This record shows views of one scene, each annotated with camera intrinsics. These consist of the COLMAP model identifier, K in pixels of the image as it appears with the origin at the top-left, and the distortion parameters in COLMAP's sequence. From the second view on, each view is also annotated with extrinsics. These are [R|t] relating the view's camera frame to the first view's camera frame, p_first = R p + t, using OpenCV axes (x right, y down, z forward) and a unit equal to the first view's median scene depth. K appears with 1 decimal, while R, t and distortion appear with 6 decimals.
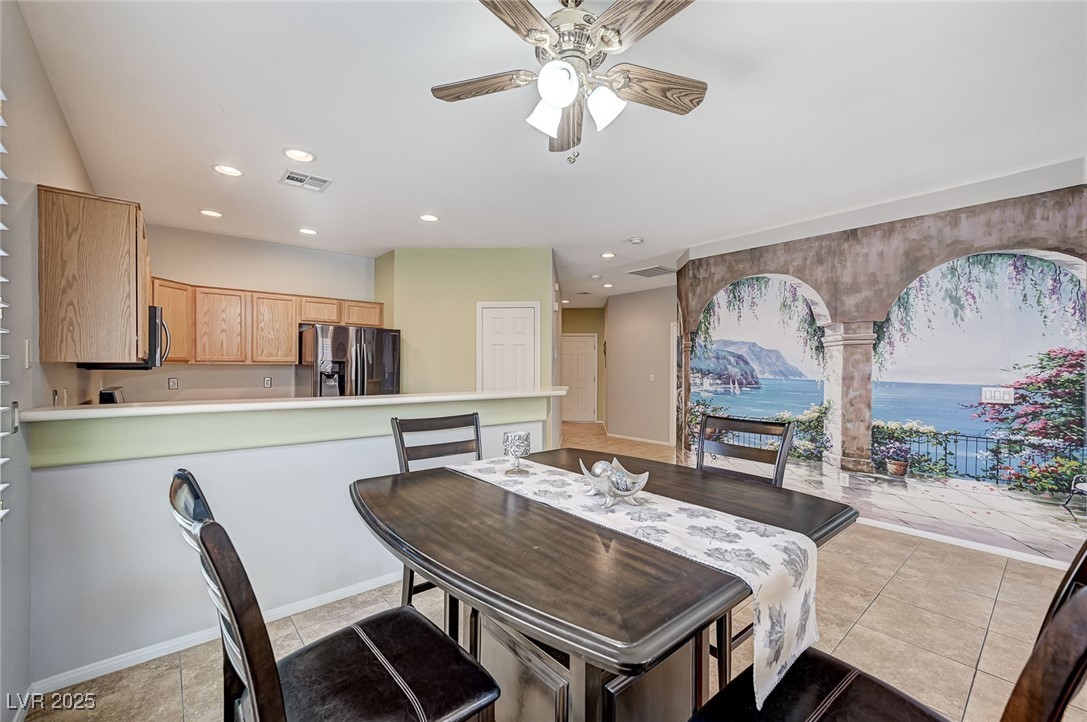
lens RADIAL K [[439.3, 0, 541.3], [0, 439.3, 366.6], [0, 0, 1]] dist [0.006284, 0.000228]
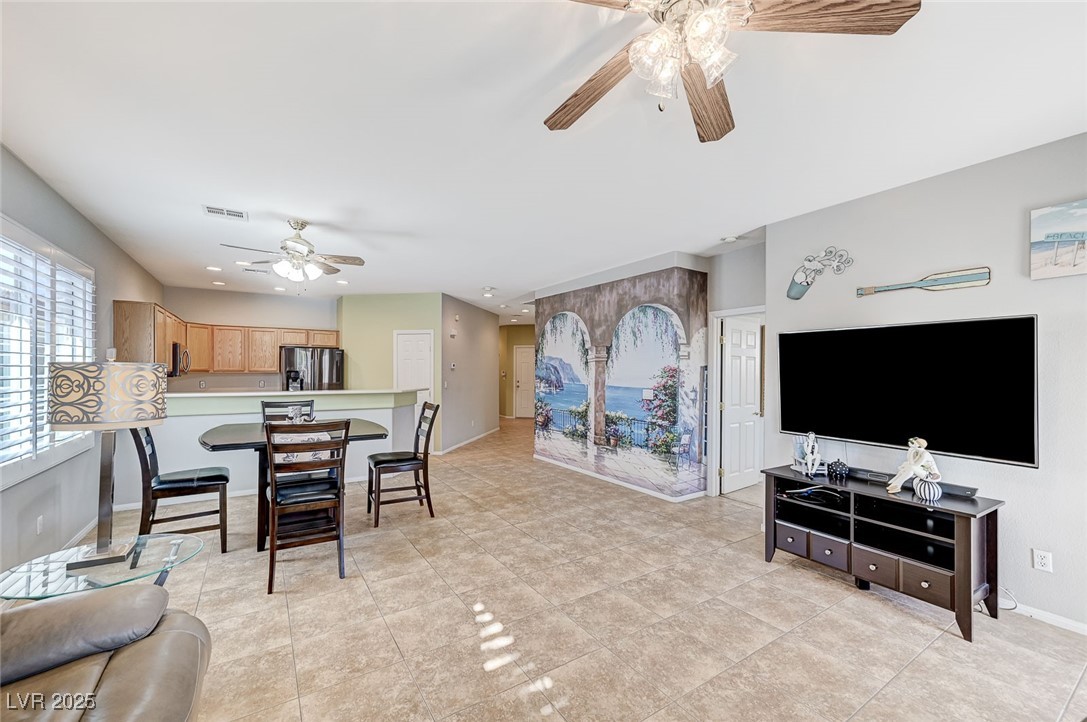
lens RADIAL K [[432.8, 0, 542.8], [0, 432.8, 373.8], [0, 0, 1]] dist [0.000314, 0.000060]
pose [[0.992038, 0.002360, -0.125917, 0.726546], [-0.001364, 0.999967, 0.007999, -0.018626], [0.125932, -0.007764, 0.992009, -0.511382]]
